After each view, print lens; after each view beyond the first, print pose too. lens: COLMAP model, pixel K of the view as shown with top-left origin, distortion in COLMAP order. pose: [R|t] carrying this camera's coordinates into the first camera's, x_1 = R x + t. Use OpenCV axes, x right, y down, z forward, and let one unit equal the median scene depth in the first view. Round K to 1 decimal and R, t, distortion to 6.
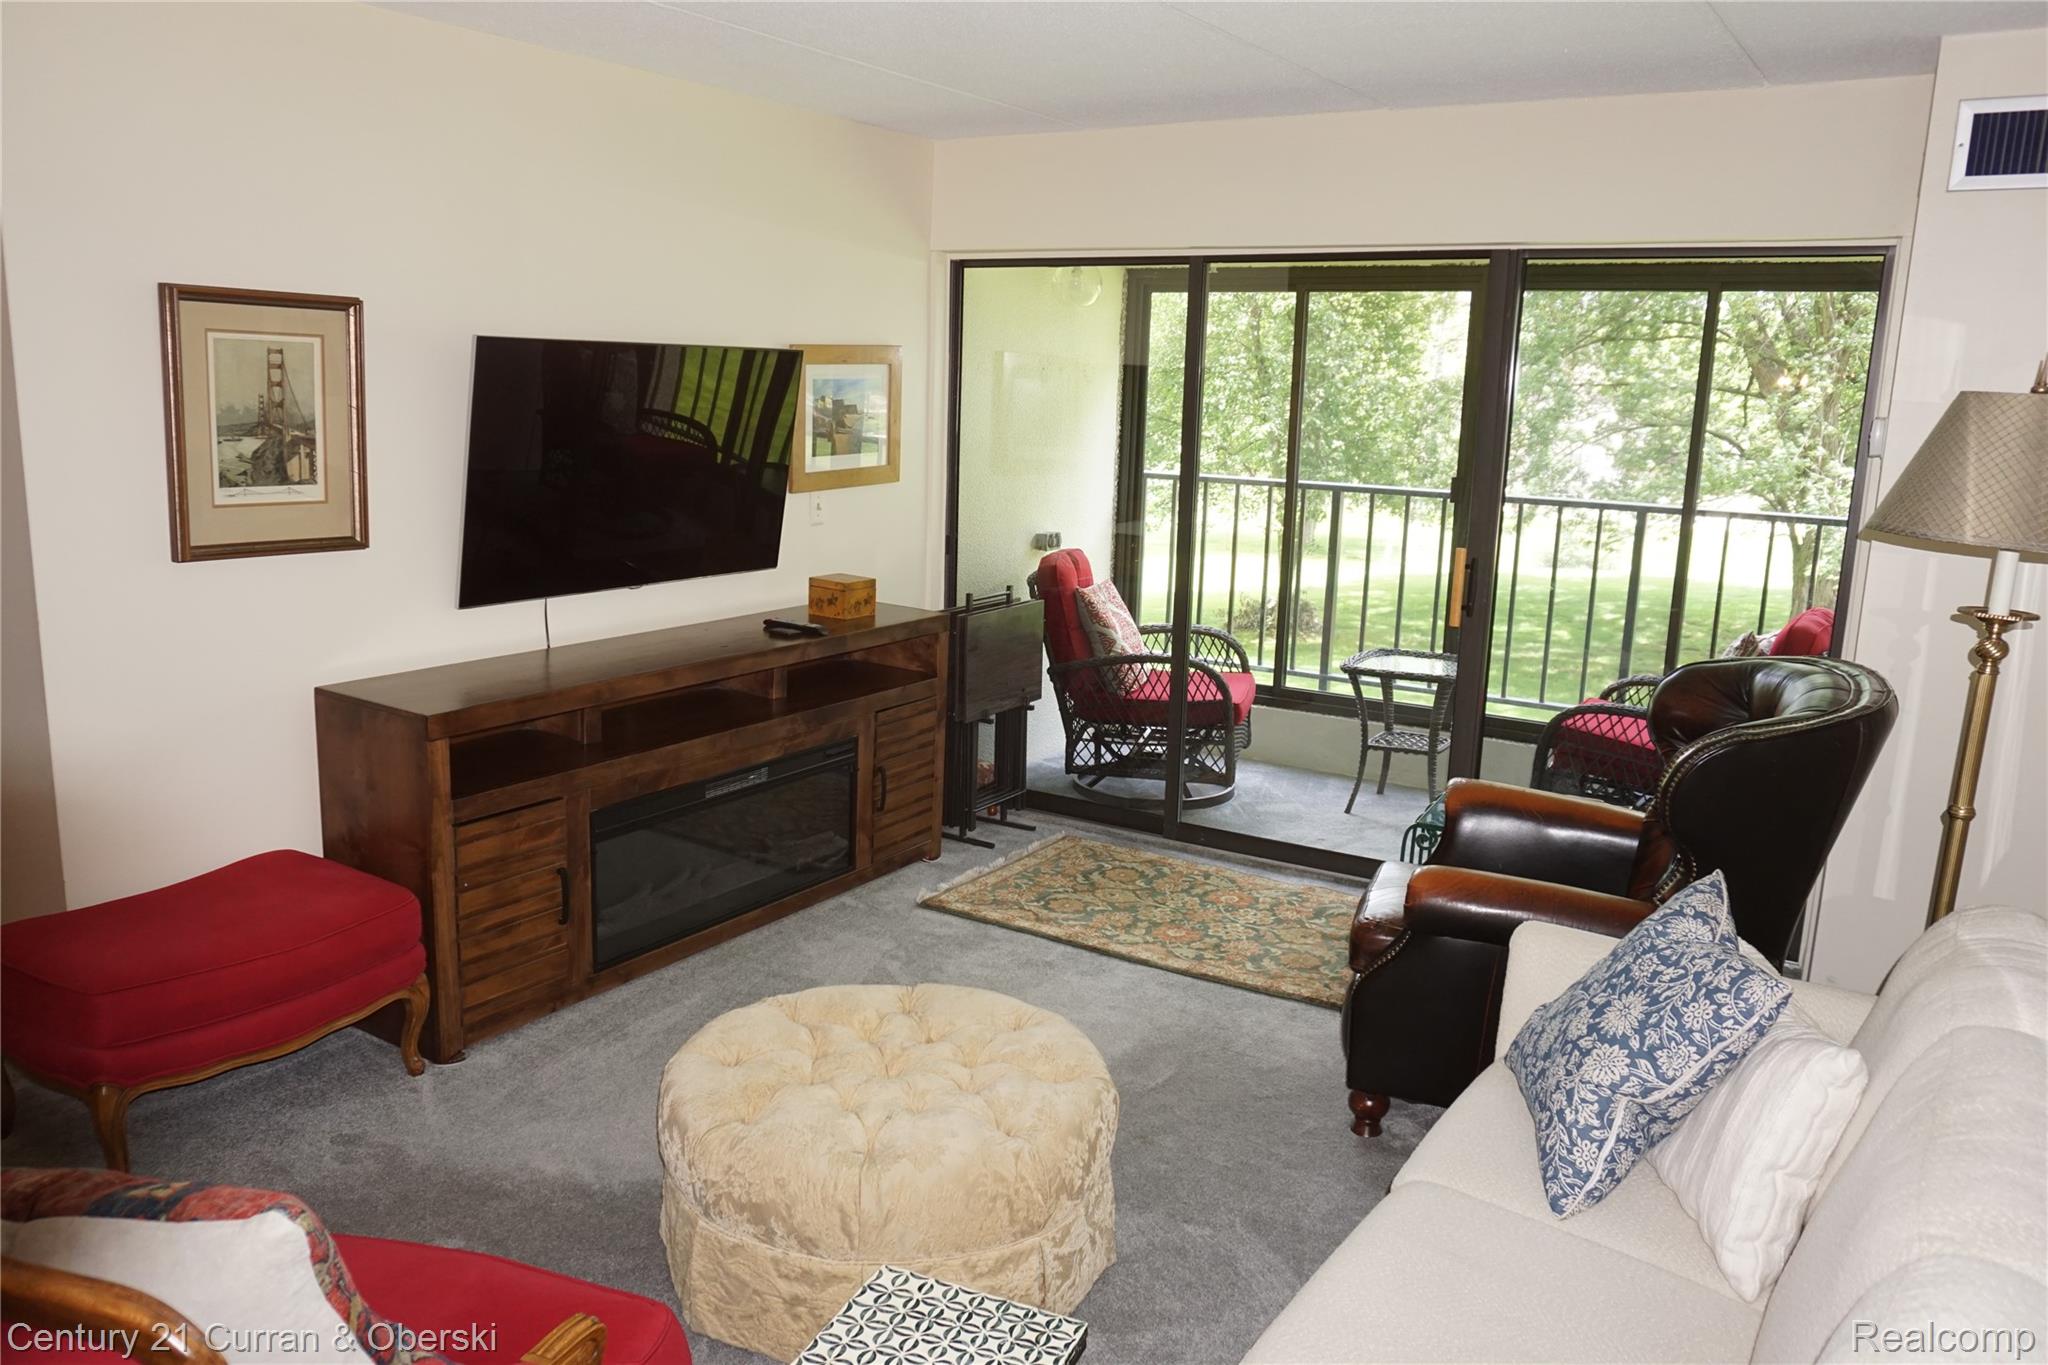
lens RADIAL K [[1544.5, 0, 1028.2], [0, 1544.5, 640.0], [0, 0, 1]] dist [0.041893, 0.000584]
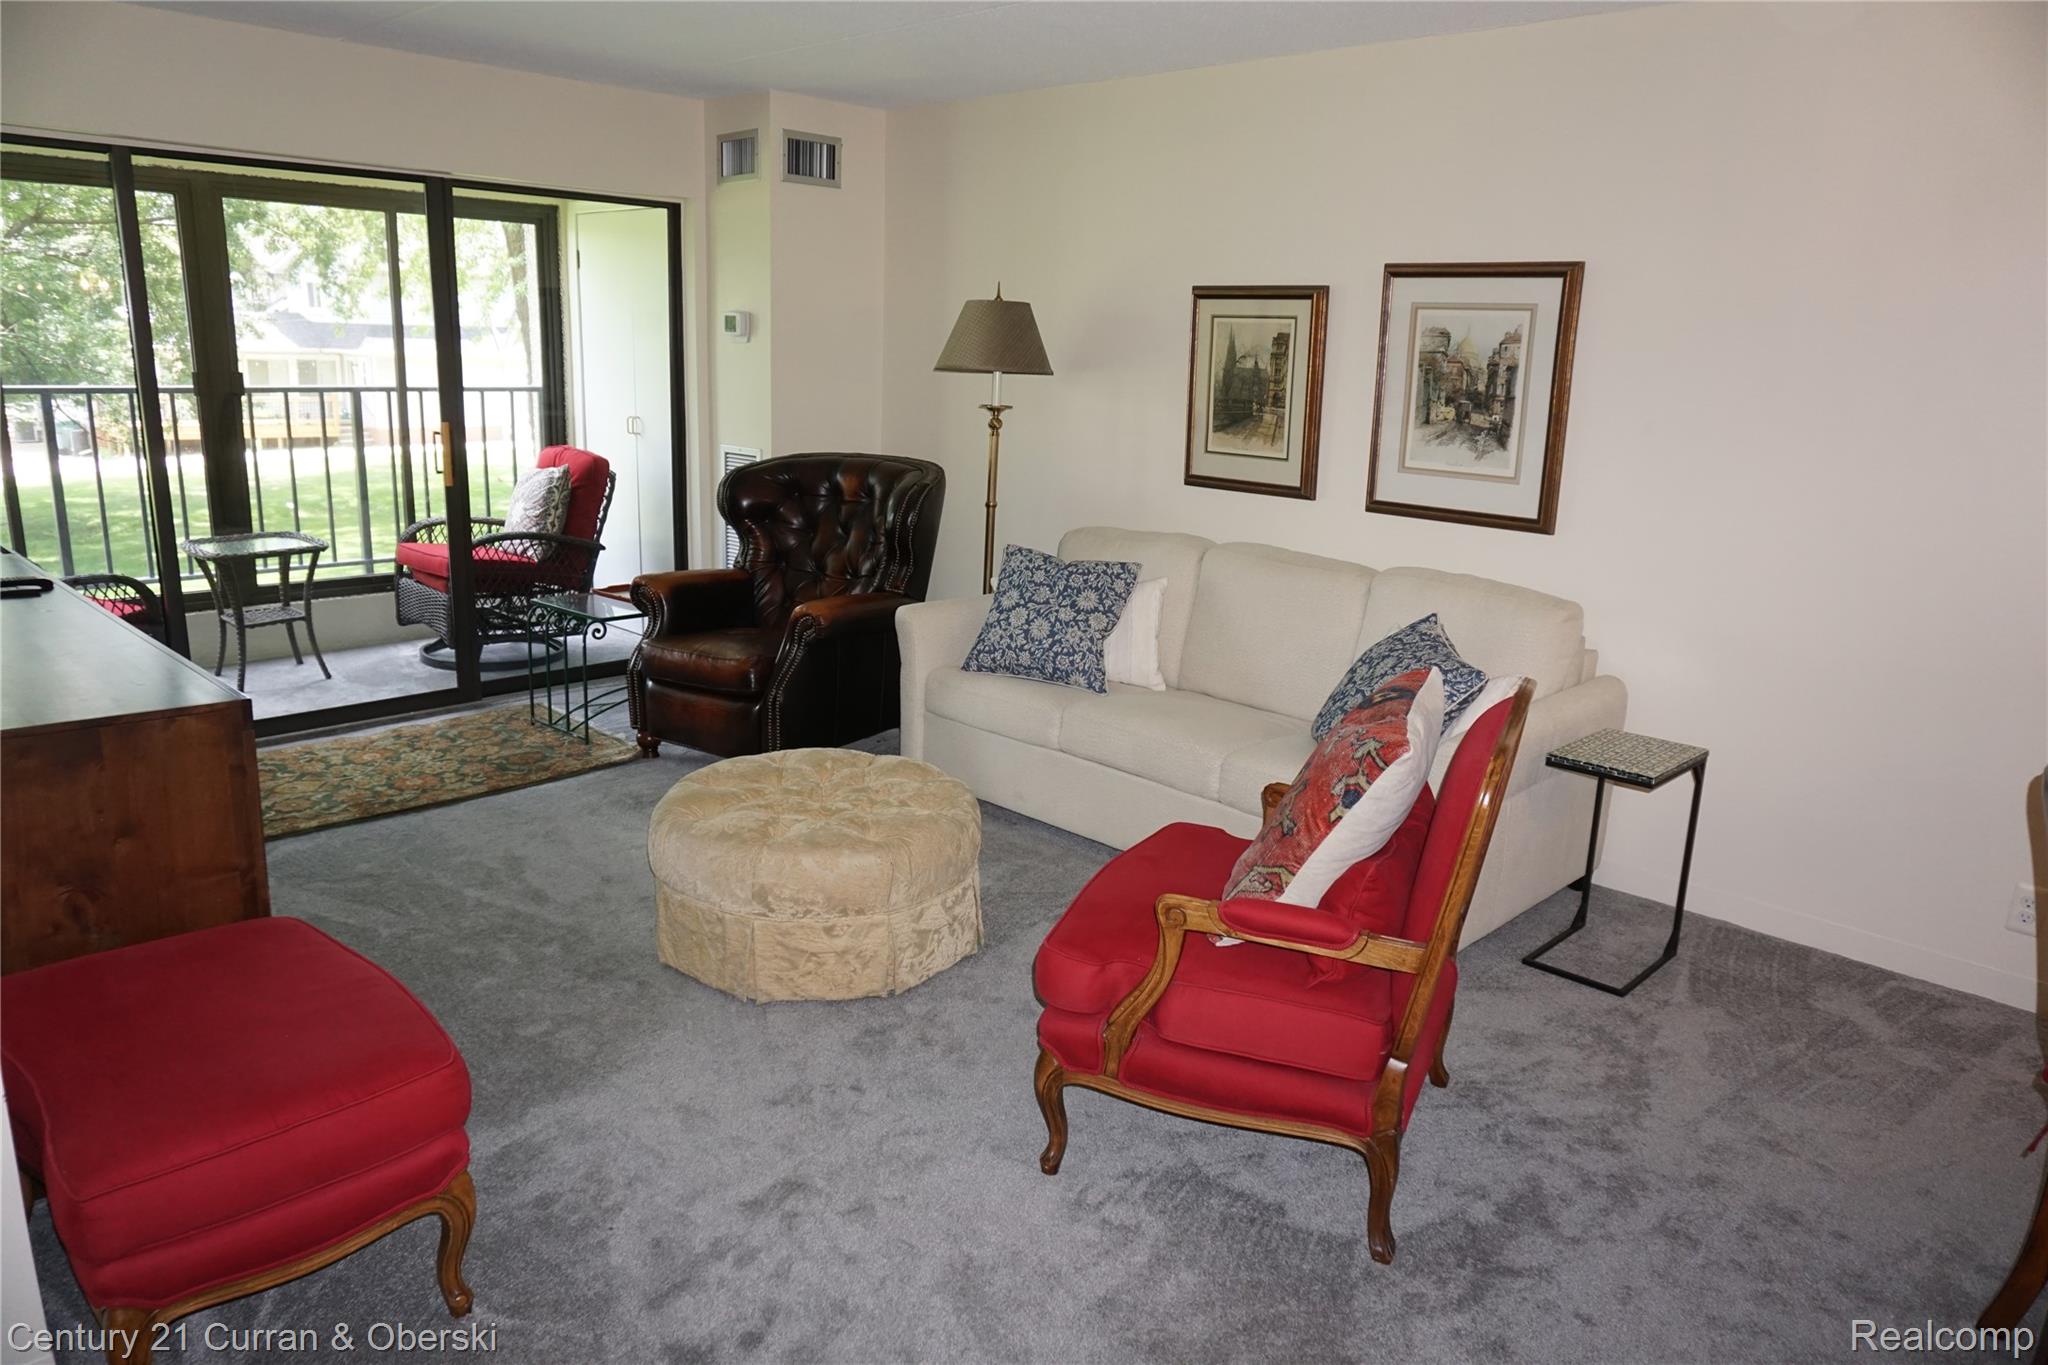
lens RADIAL K [[1488.6, 0, 1024.0], [0, 1488.6, 682.5], [0, 0, 1]] dist [0.000615, -0.000847]
pose [[0.192488, -0.253175, 0.948078, -0.809404], [0.133627, 0.963908, 0.230272, -0.072907], [-0.972159, 0.082364, 0.219371, 0.296411]]
